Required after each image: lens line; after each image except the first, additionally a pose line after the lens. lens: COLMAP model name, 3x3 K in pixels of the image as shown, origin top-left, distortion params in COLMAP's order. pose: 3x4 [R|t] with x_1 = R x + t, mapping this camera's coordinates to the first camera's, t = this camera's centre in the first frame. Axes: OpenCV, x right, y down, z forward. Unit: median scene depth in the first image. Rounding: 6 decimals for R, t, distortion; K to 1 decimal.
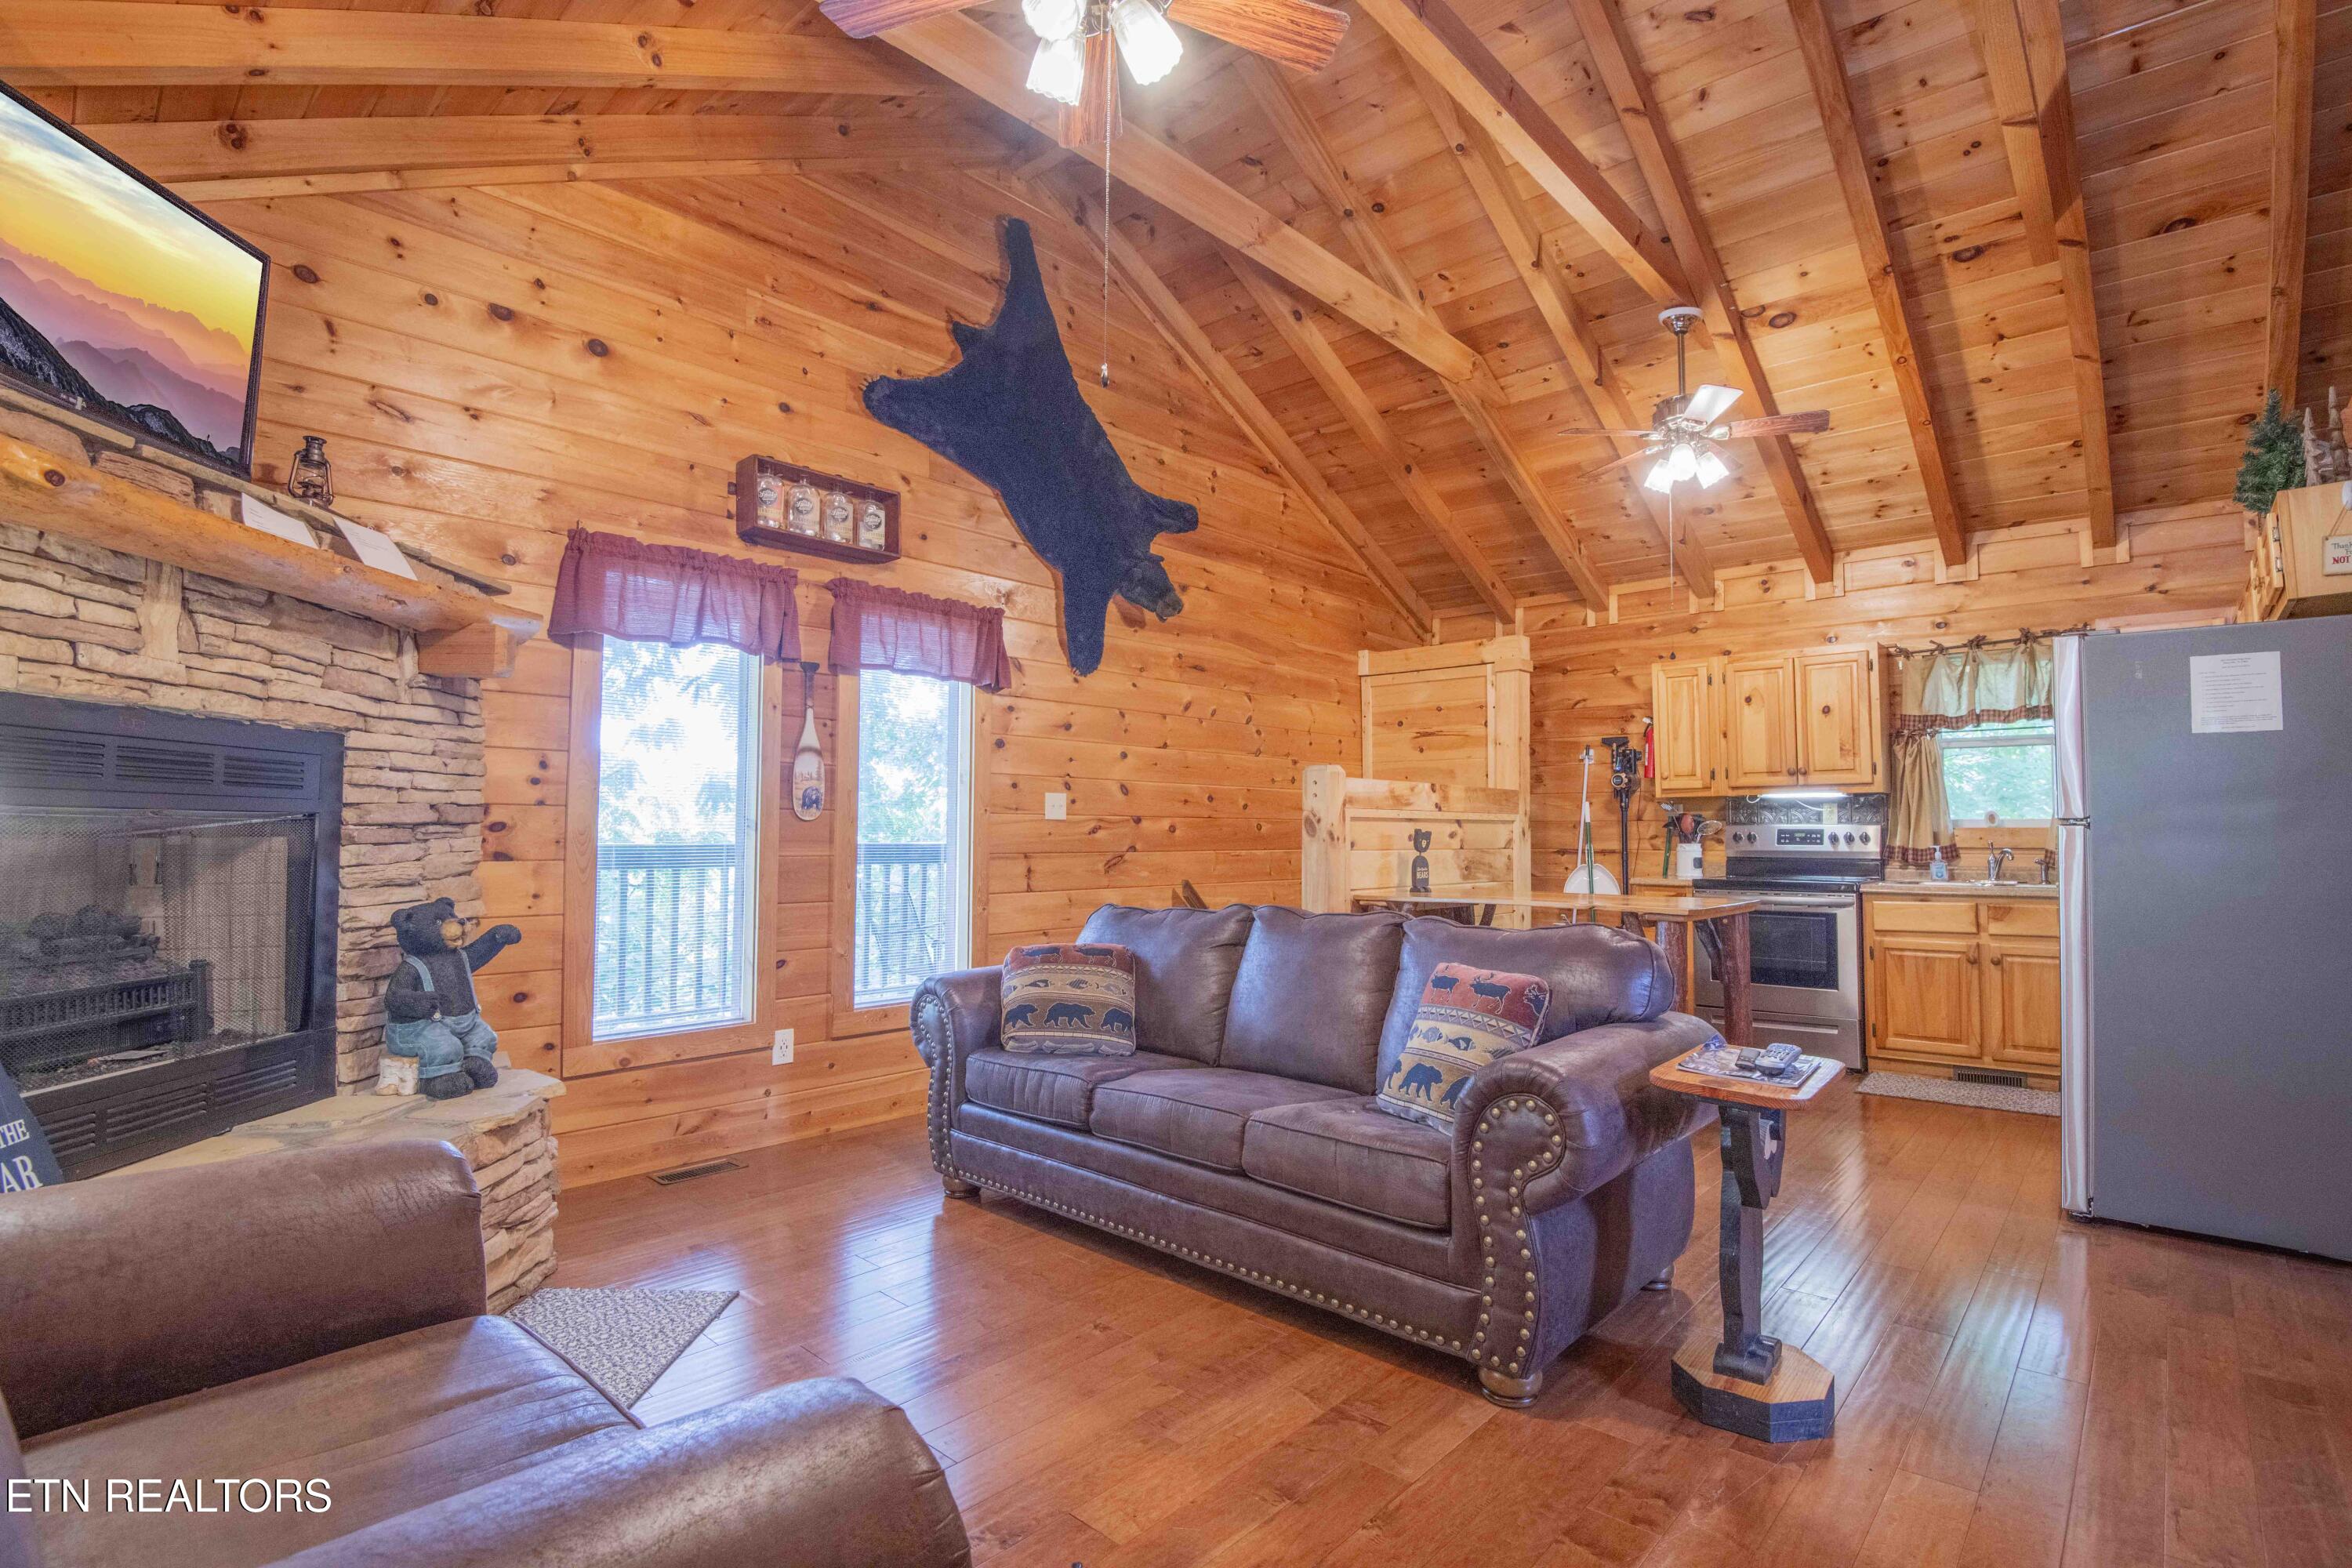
lens RADIAL K [[1087.2, 0, 1189.6], [0, 1087.2, 783.2], [0, 0, 1]] dist [-0.022863, -0.012254]
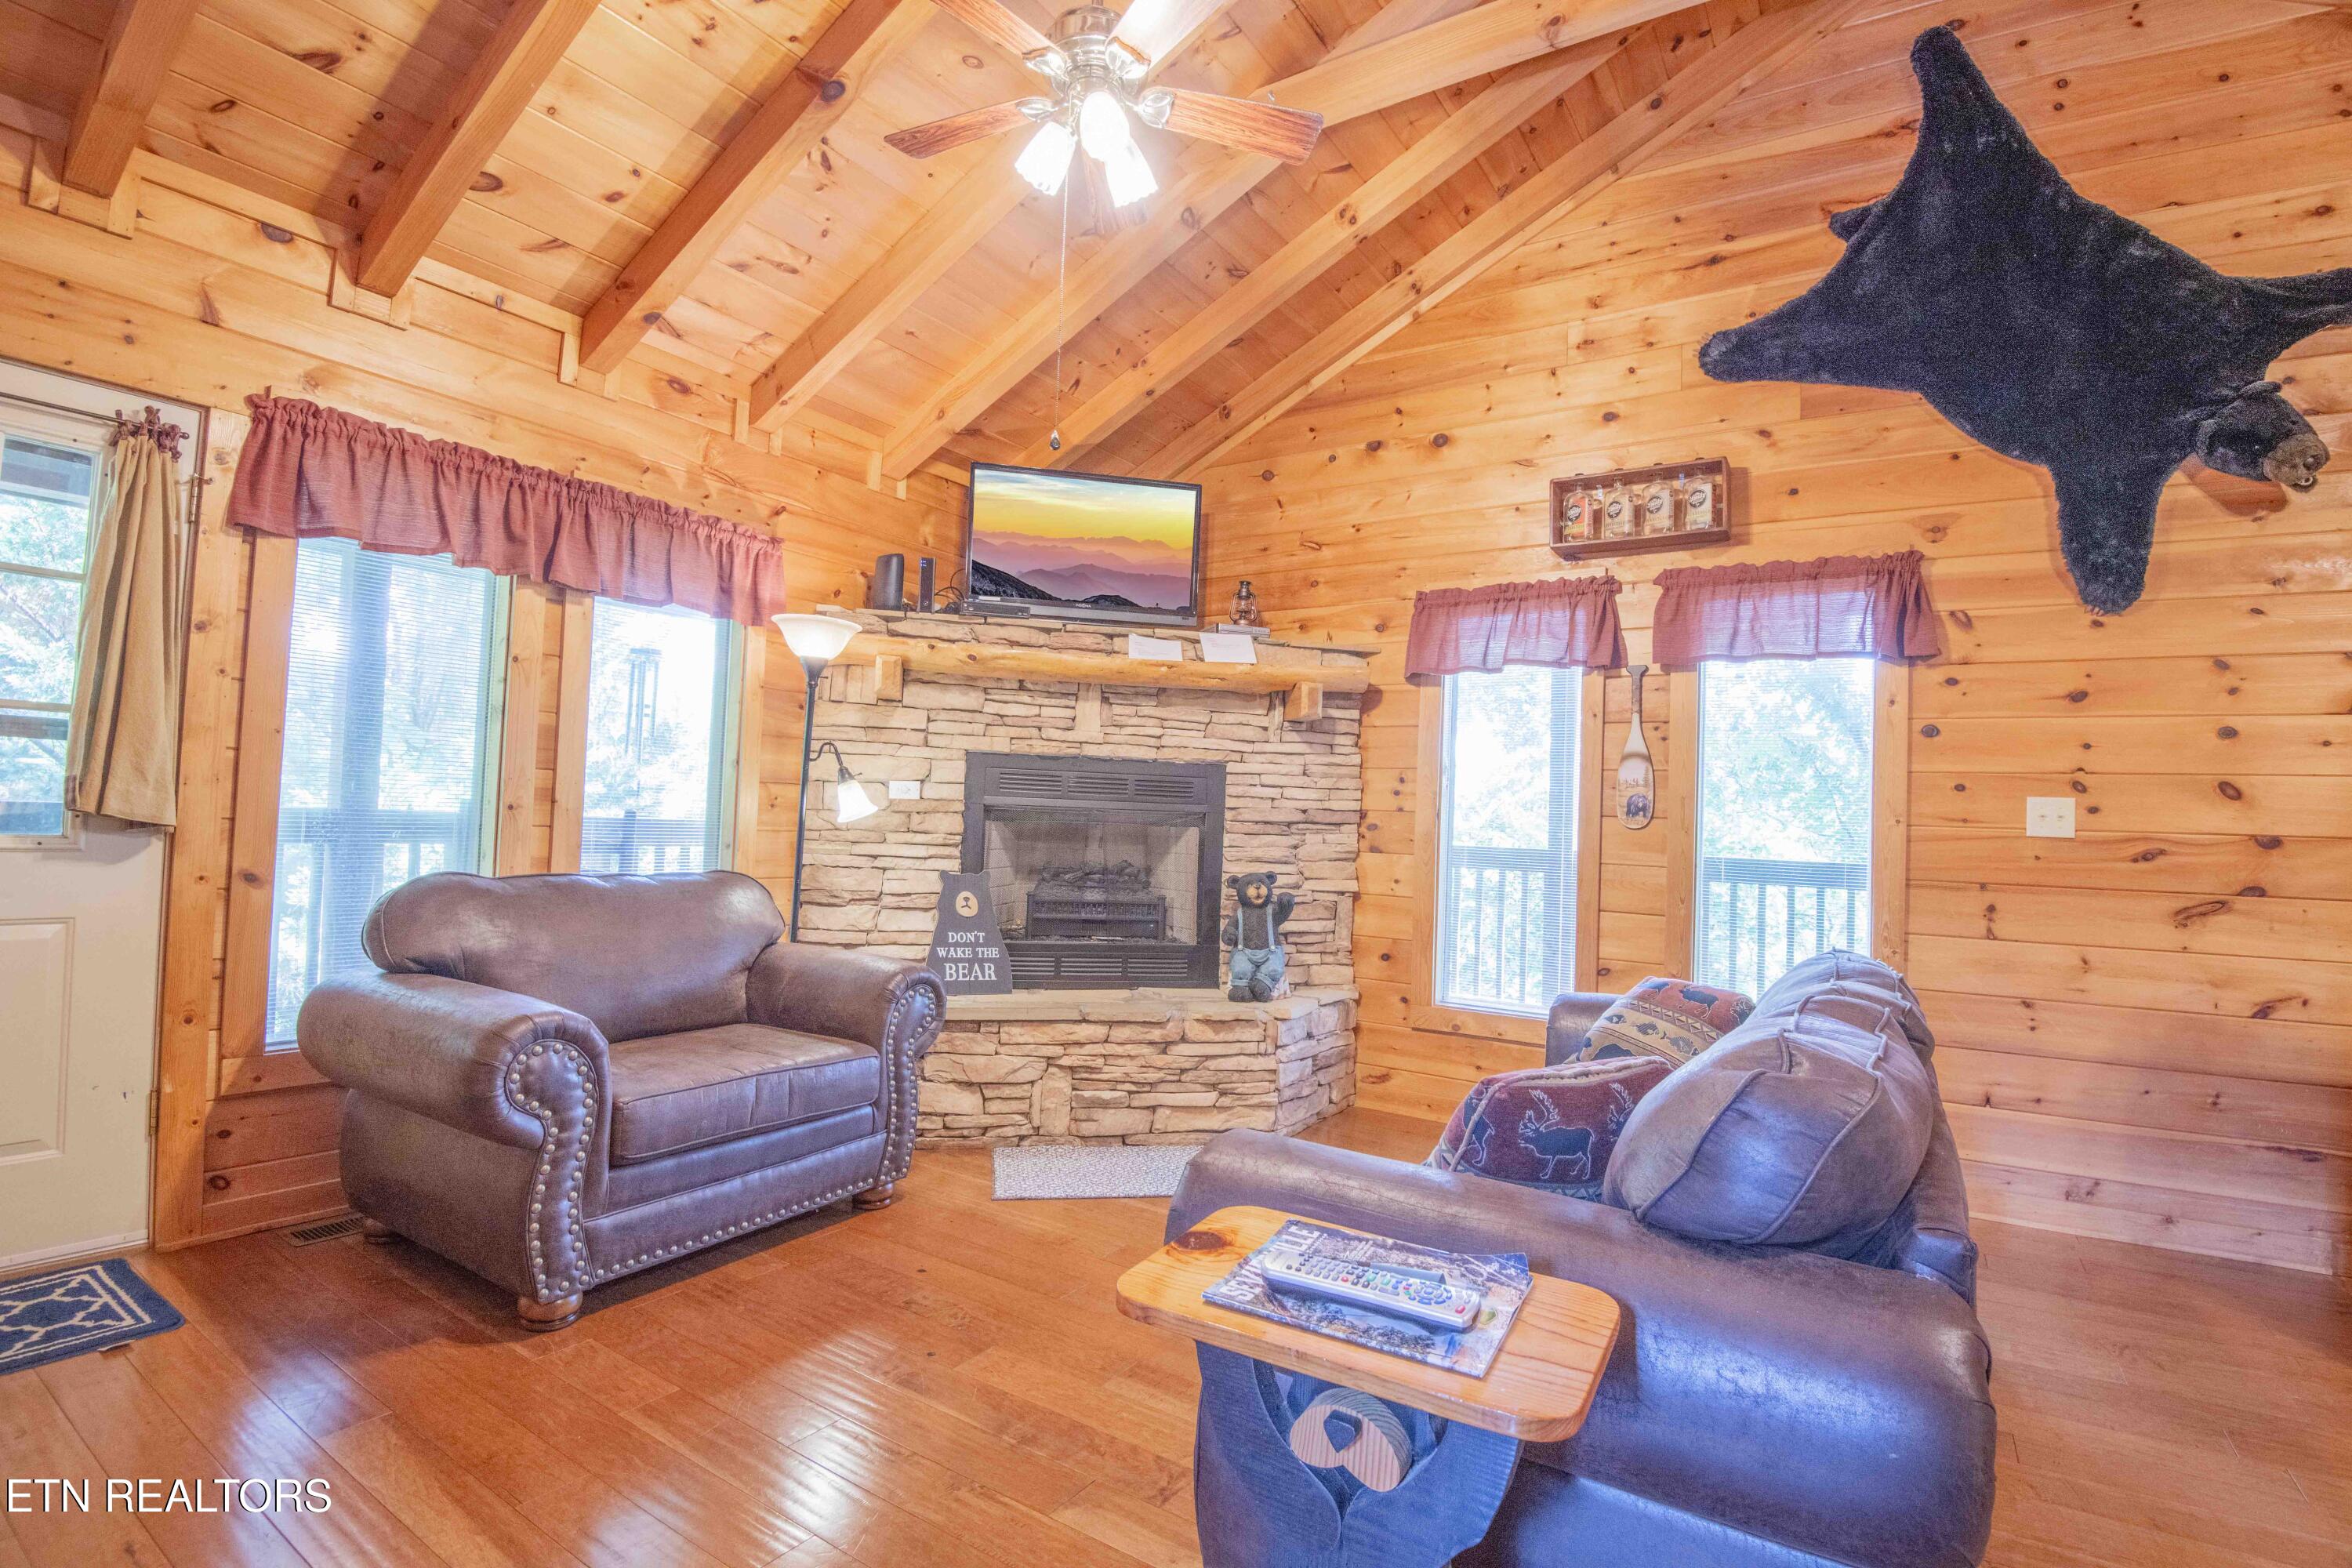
lens RADIAL K [[1087.2, 0, 1183.9], [0, 1087.2, 784.2], [0, 0, 1]] dist [-0.022863, -0.012254]
pose [[0.159321, -0.032999, -0.986675, 0.422259], [0.004230, 0.999455, -0.032744, 0.019152], [0.987218, 0.001043, 0.159373, 0.352470]]
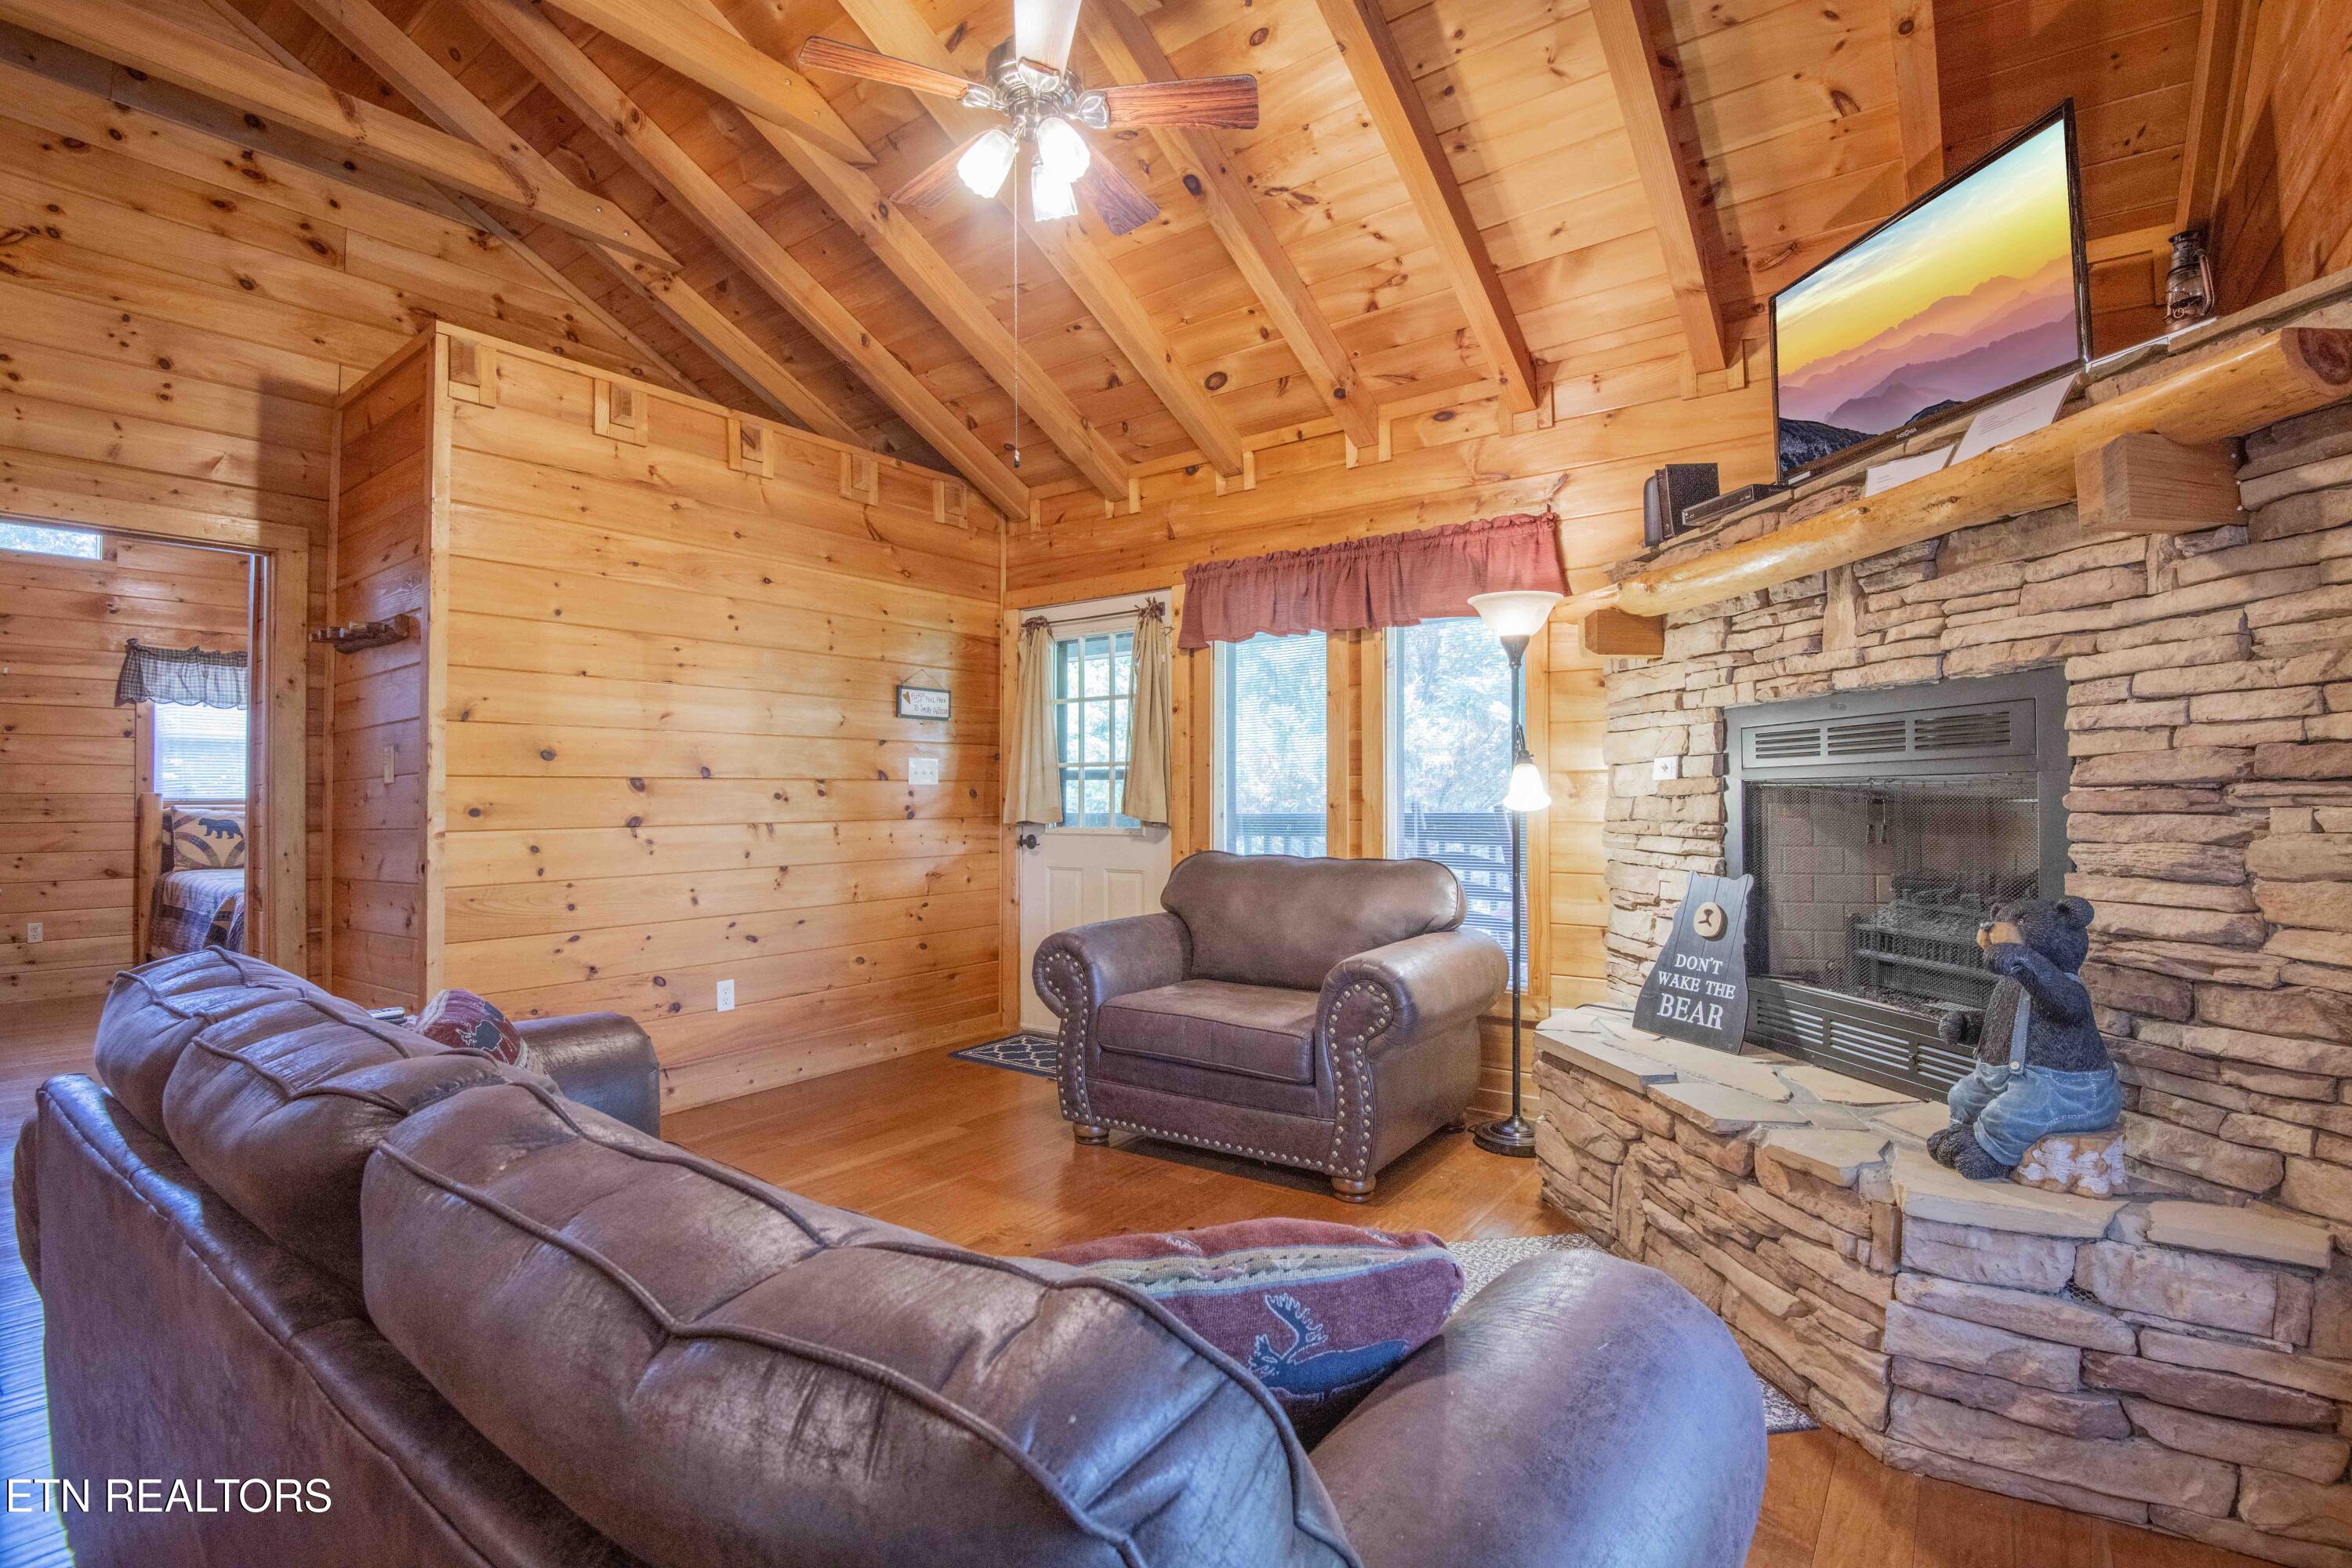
lens RADIAL K [[1087.2, 0, 1170.4], [0, 1087.2, 774.7], [0, 0, 1]] dist [-0.022863, -0.012254]
pose [[-0.995344, 0.001764, -0.096374, -0.050156], [0.008098, 0.997828, -0.065375, 0.038717], [0.096049, -0.065851, -0.993196, 0.870956]]
